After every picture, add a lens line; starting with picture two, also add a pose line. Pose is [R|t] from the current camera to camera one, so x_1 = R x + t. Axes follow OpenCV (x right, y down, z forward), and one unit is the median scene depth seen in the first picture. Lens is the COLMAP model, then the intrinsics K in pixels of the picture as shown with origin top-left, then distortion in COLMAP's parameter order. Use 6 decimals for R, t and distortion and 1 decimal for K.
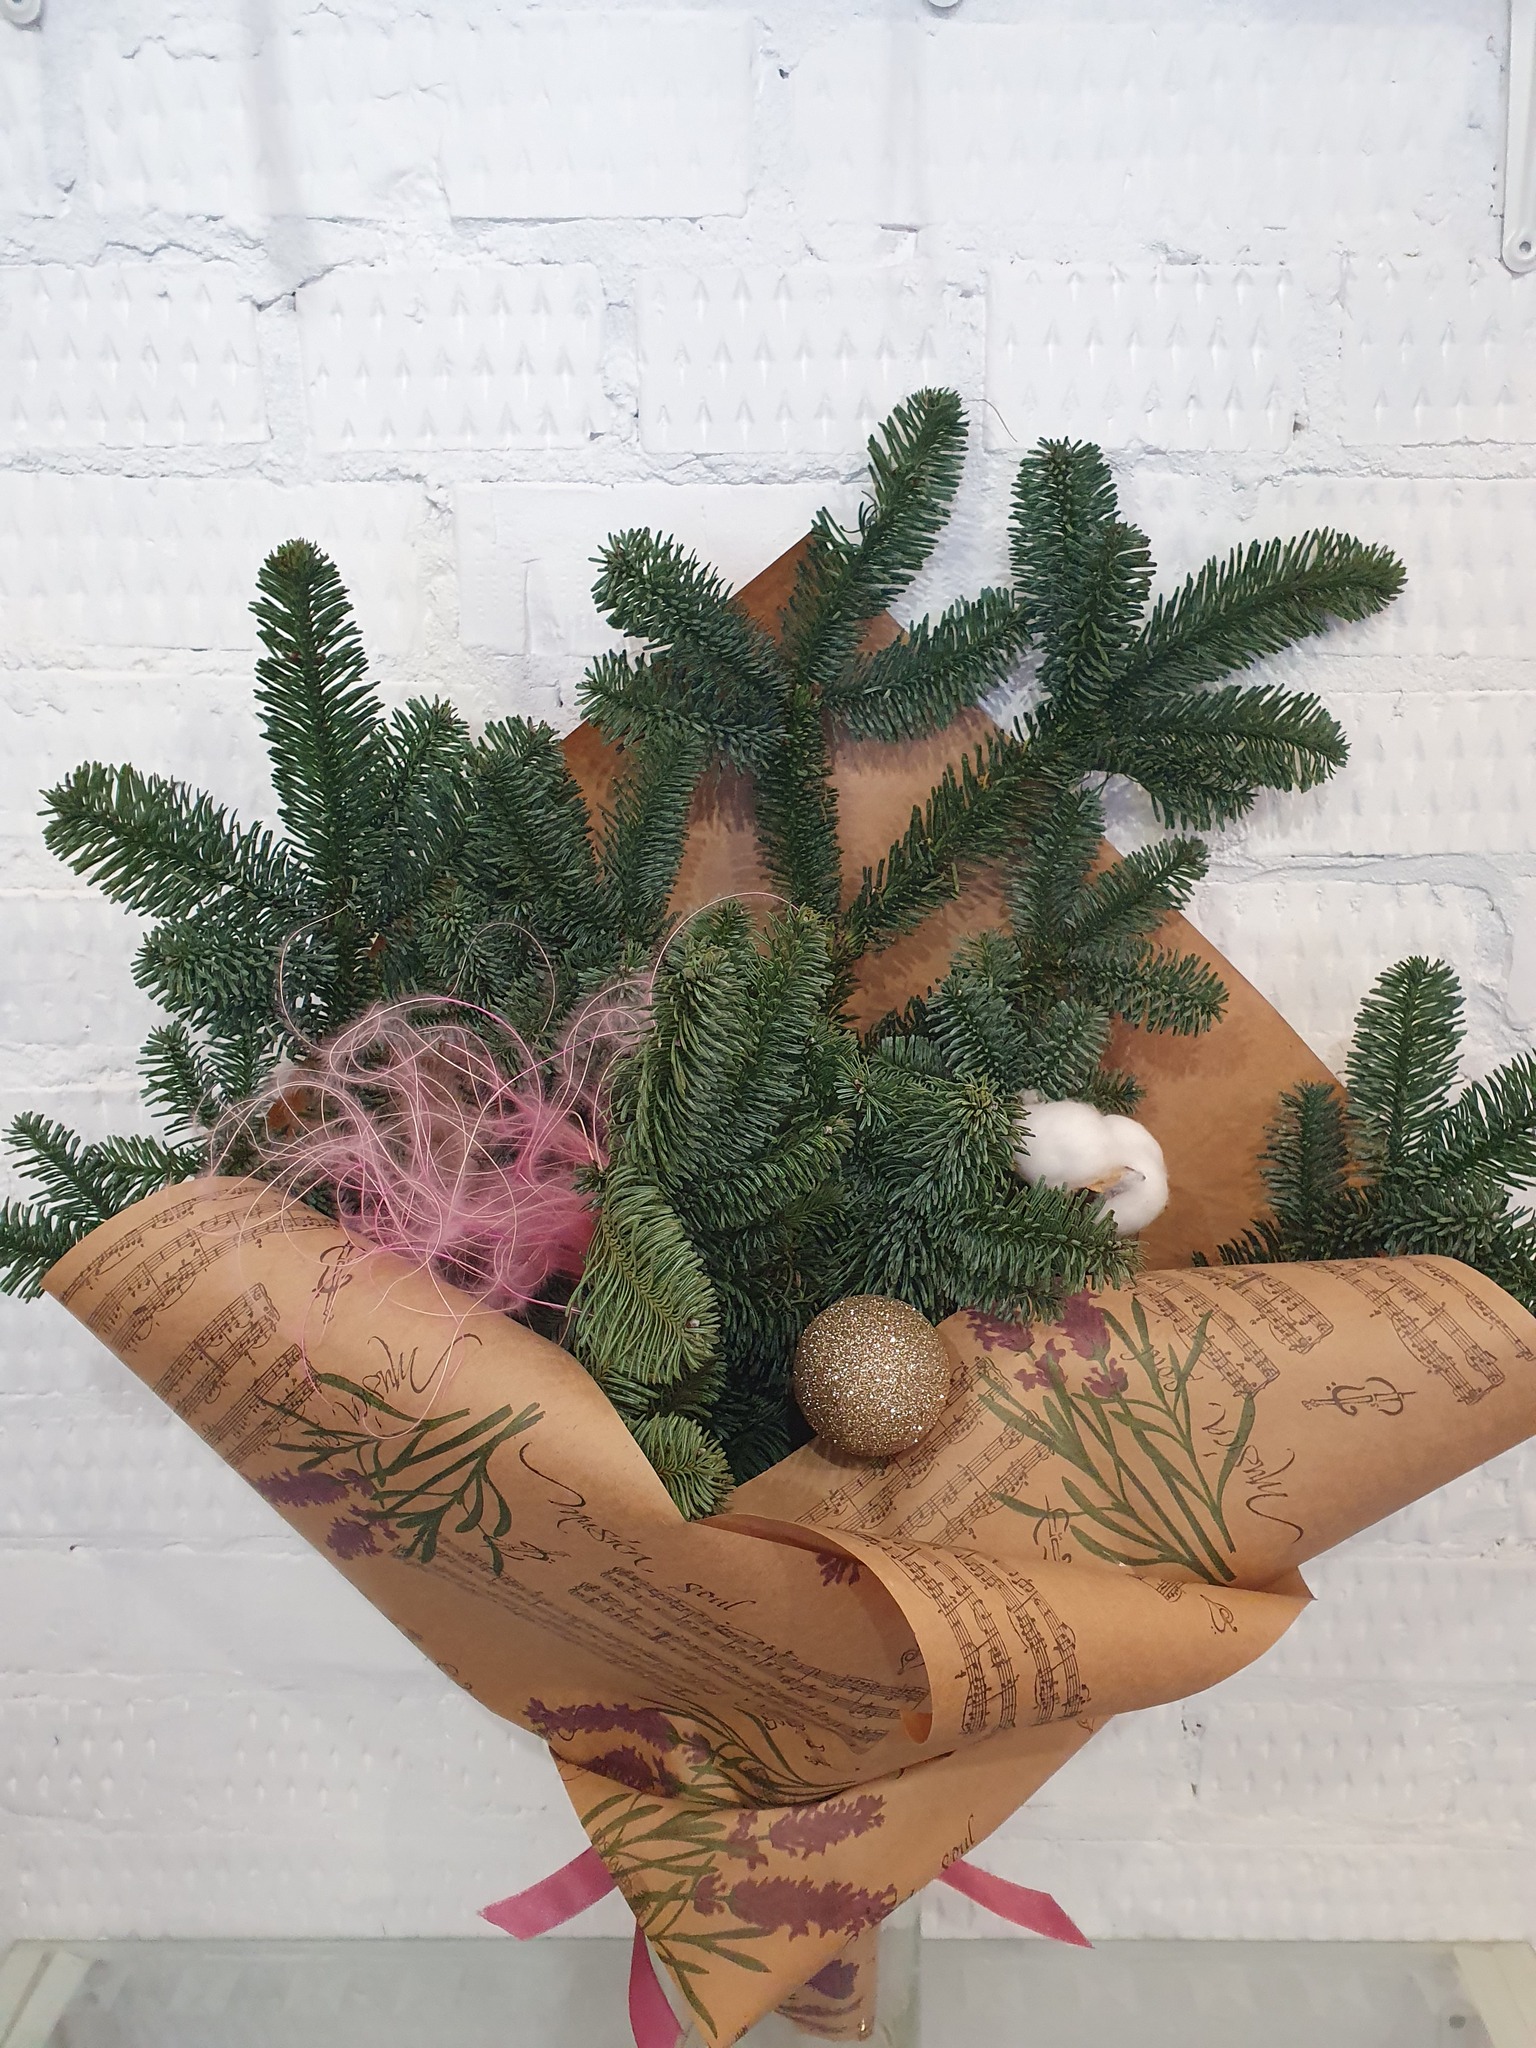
lens RADIAL K [[1610.9, 0, 783.6], [0, 1610.9, 1064.1], [0, 0, 1]] dist [-0.013189, 0.035901]
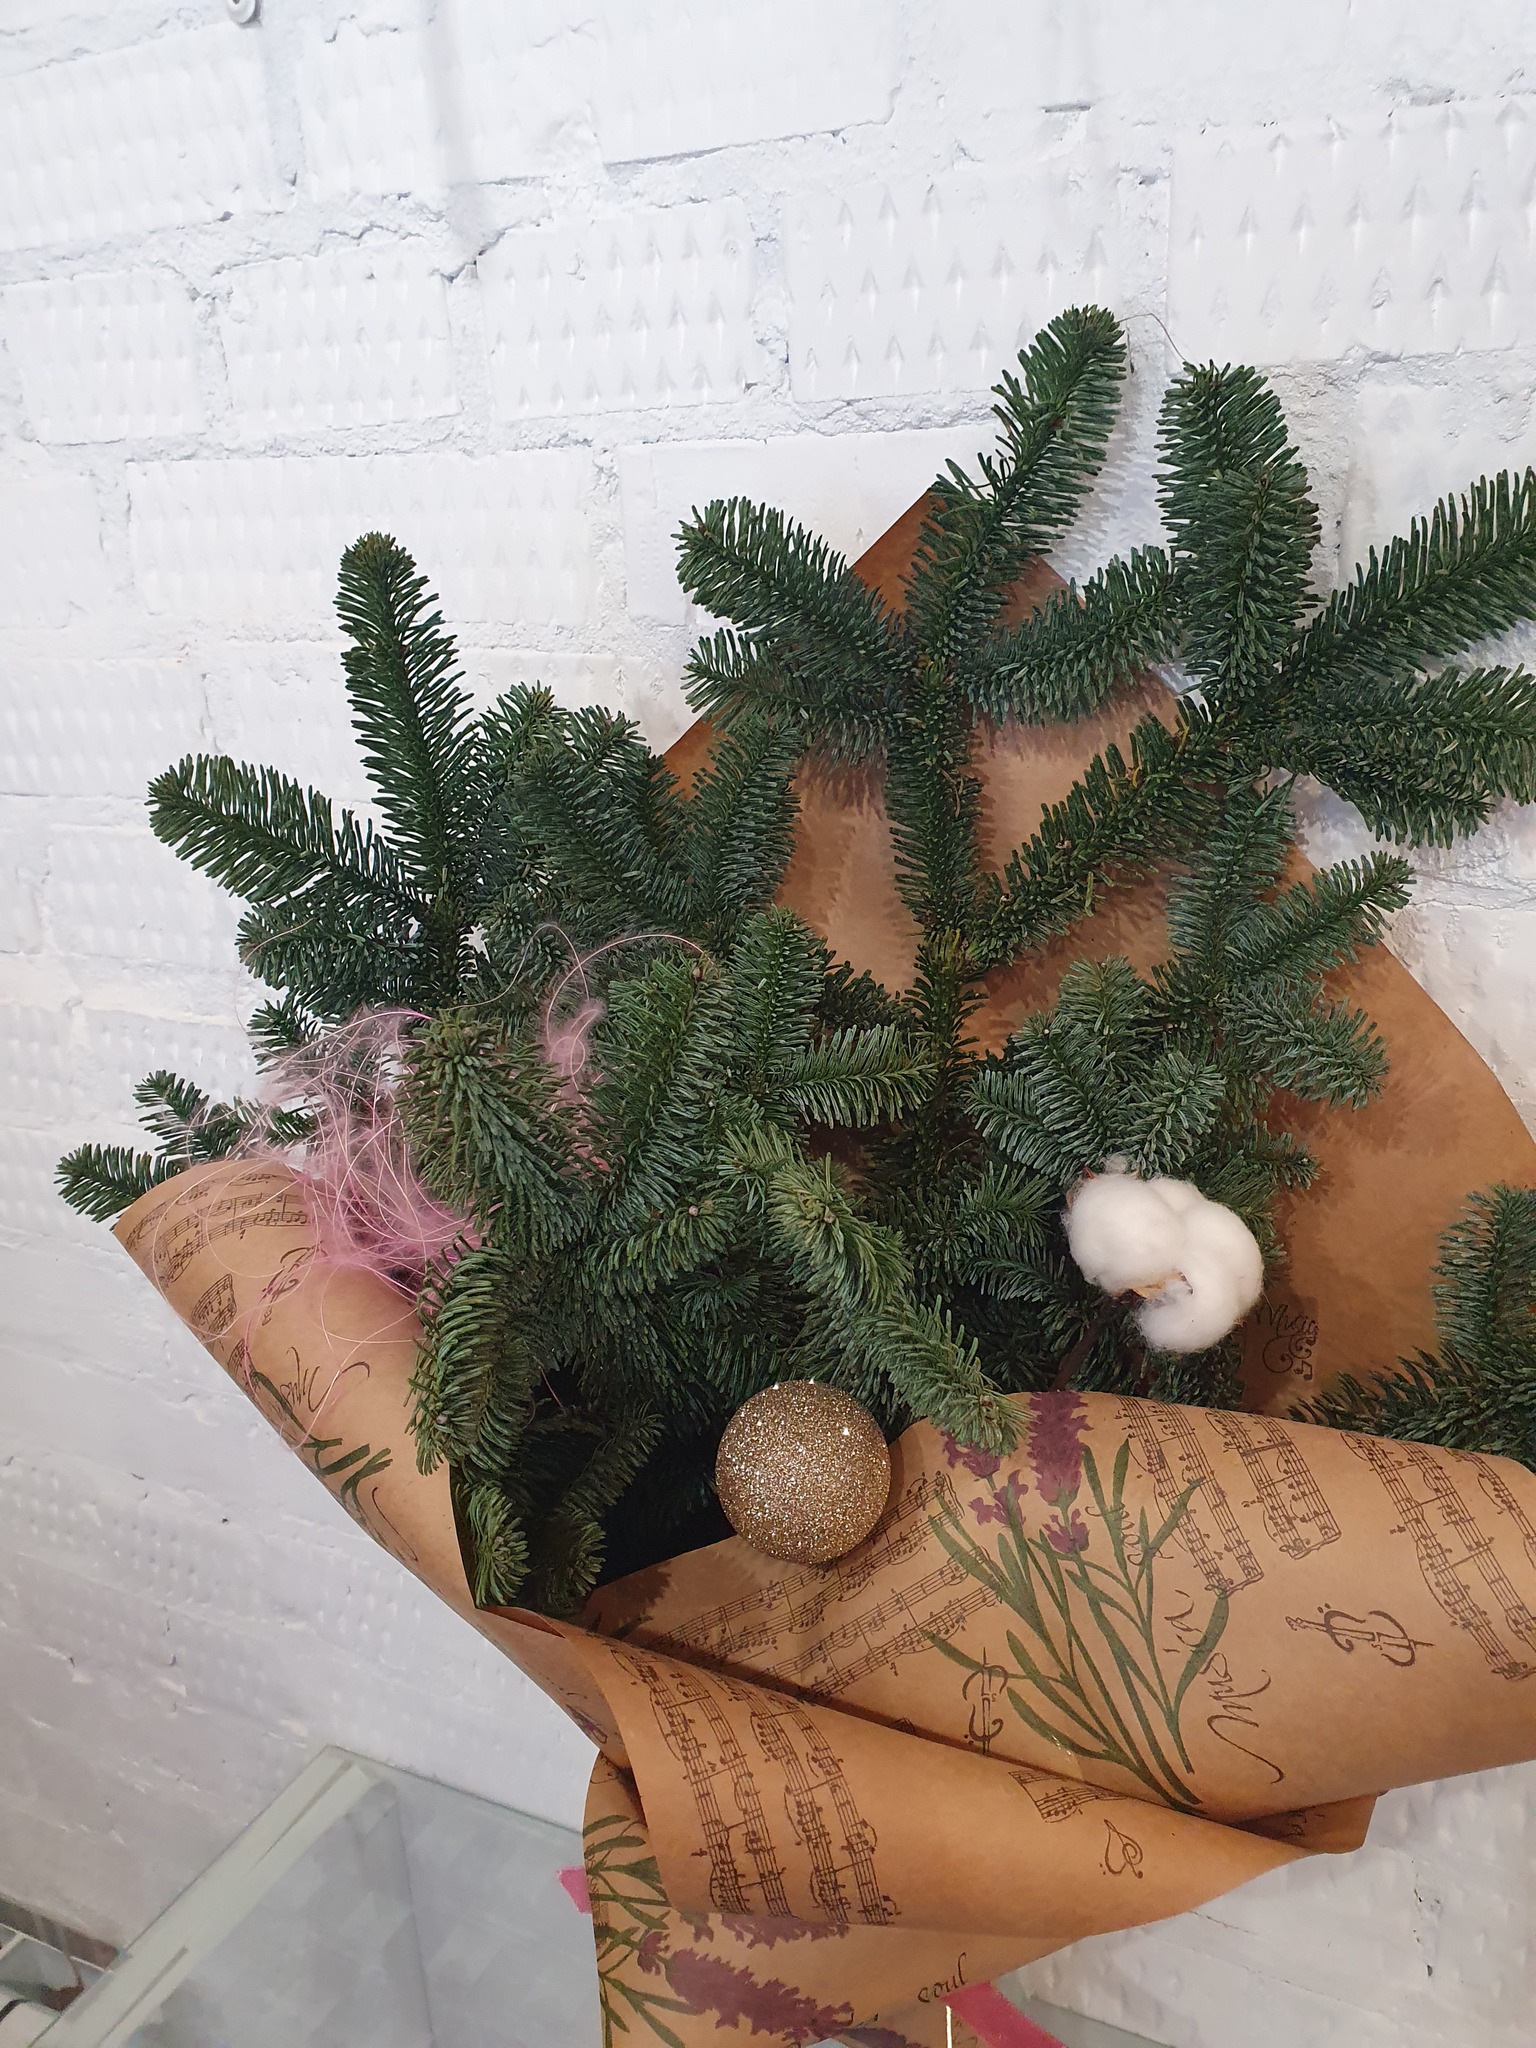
lens RADIAL K [[1610.9, 0, 785.6], [0, 1610.9, 1040.0], [0, 0, 1]] dist [-0.013189, 0.035901]
pose [[0.907241, 0.097268, -0.409211, 0.322583], [-0.069512, 0.994189, 0.082202, -0.098149], [0.414828, -0.046132, 0.908730, 0.158486]]
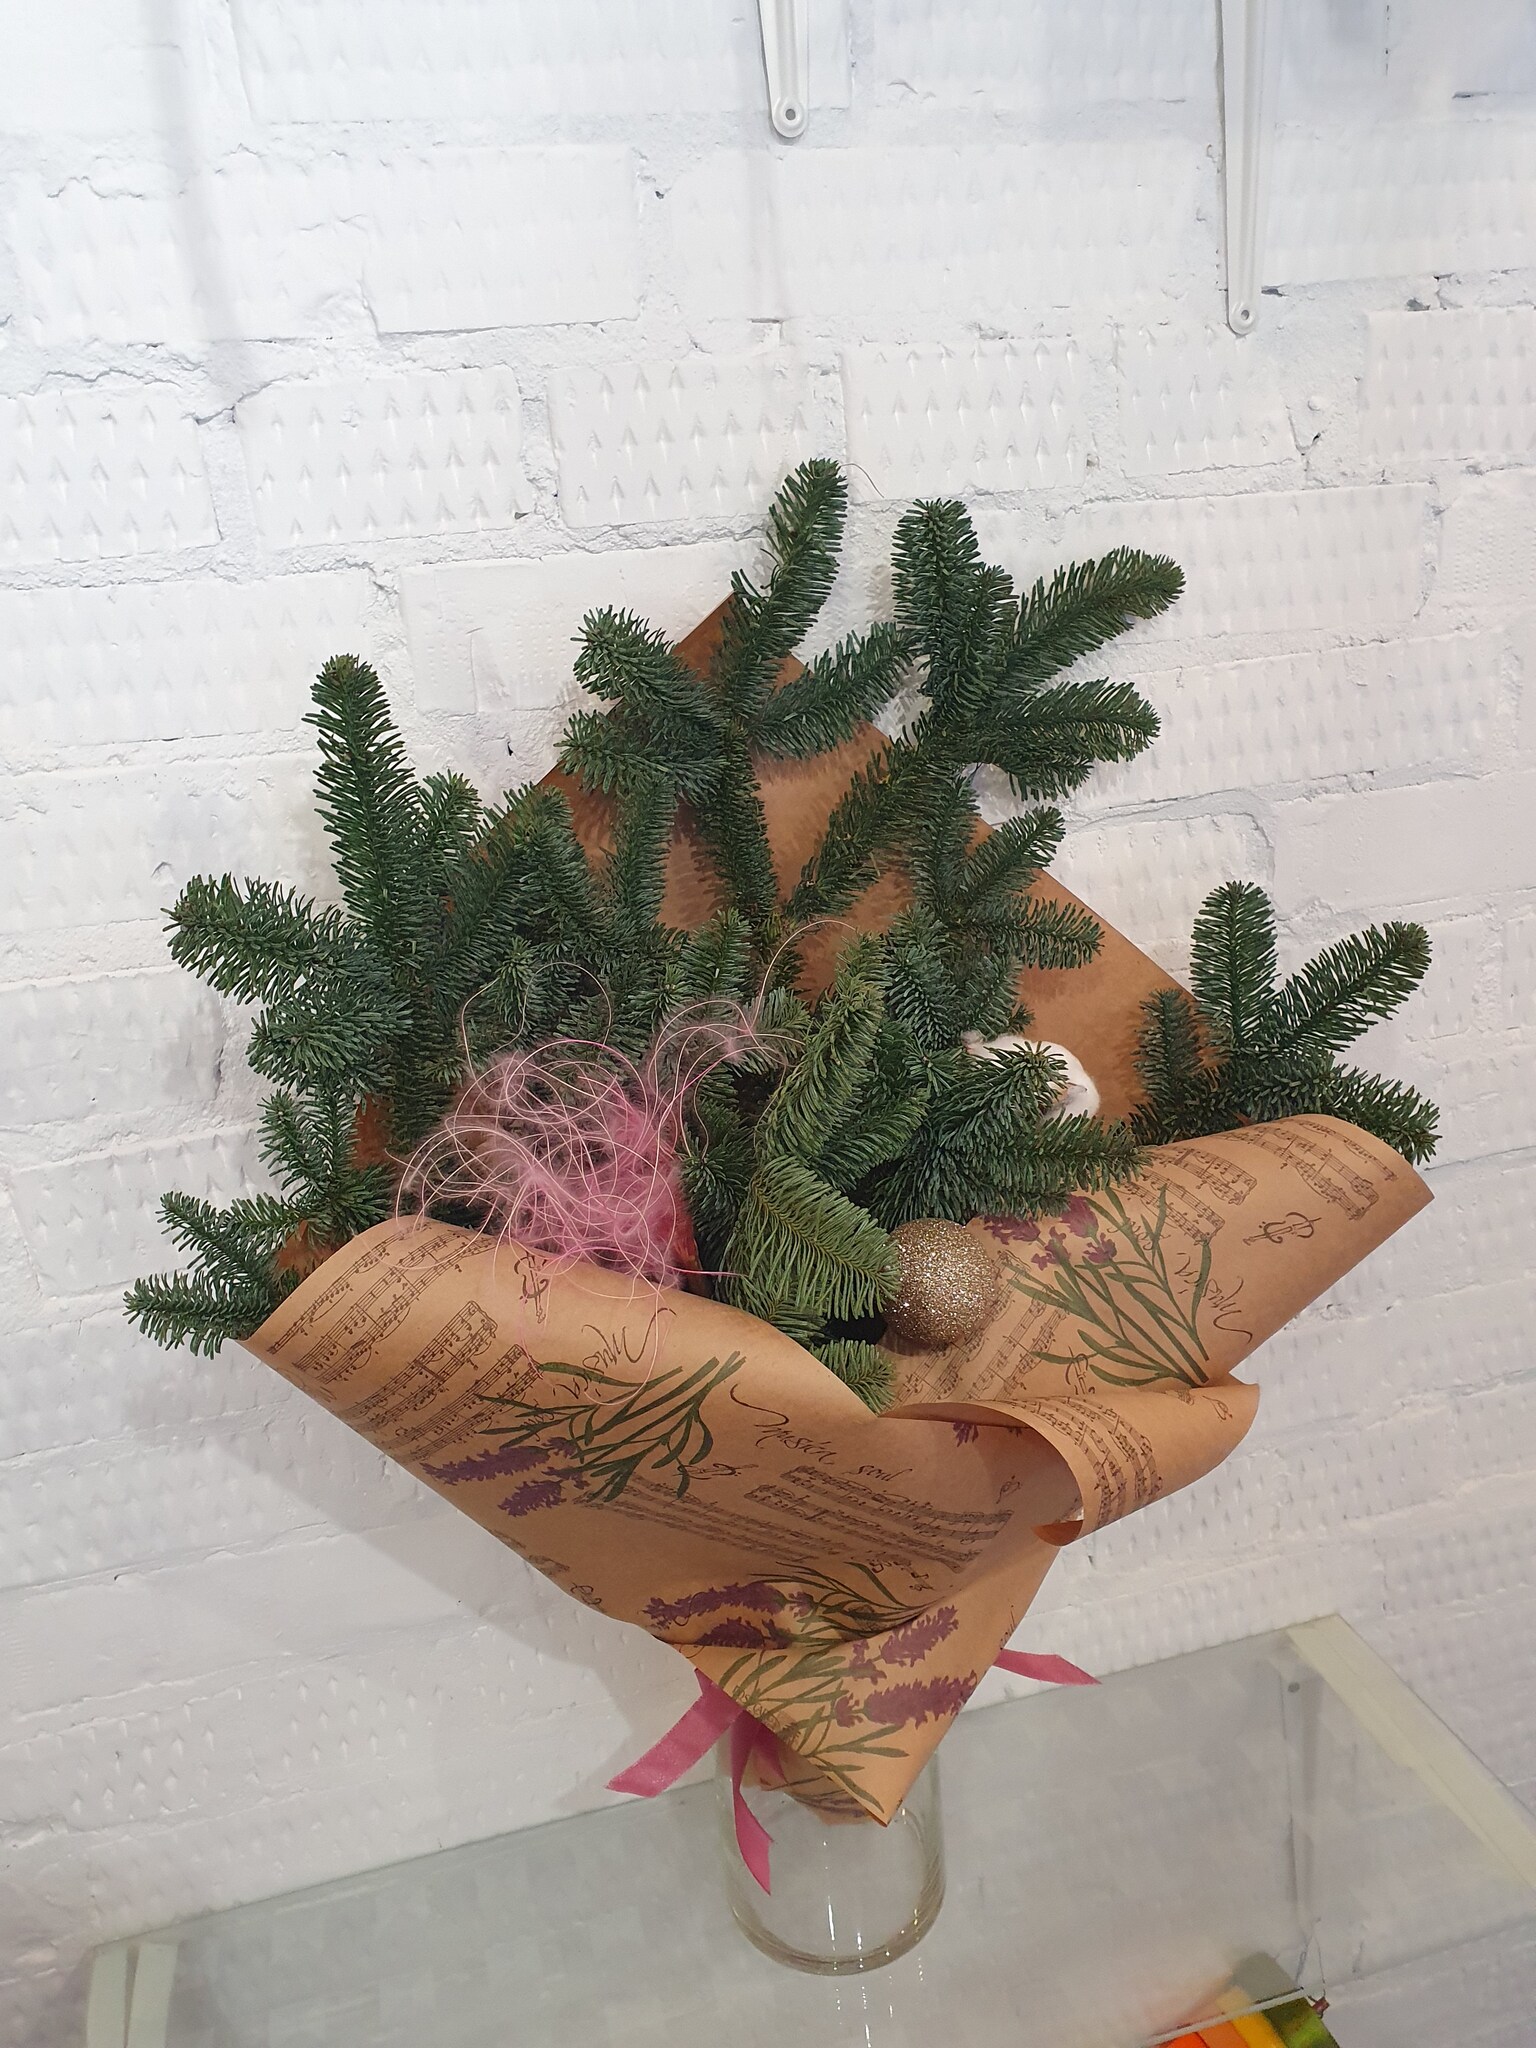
lens RADIAL K [[1610.9, 0, 739.7], [0, 1610.9, 1049.4], [0, 0, 1]] dist [-0.013189, 0.035901]
pose [[0.961591, -0.154569, 0.226829, -0.290535], [0.141041, 0.987175, 0.074781, -0.084854], [-0.235479, -0.039917, 0.971059, -0.153634]]
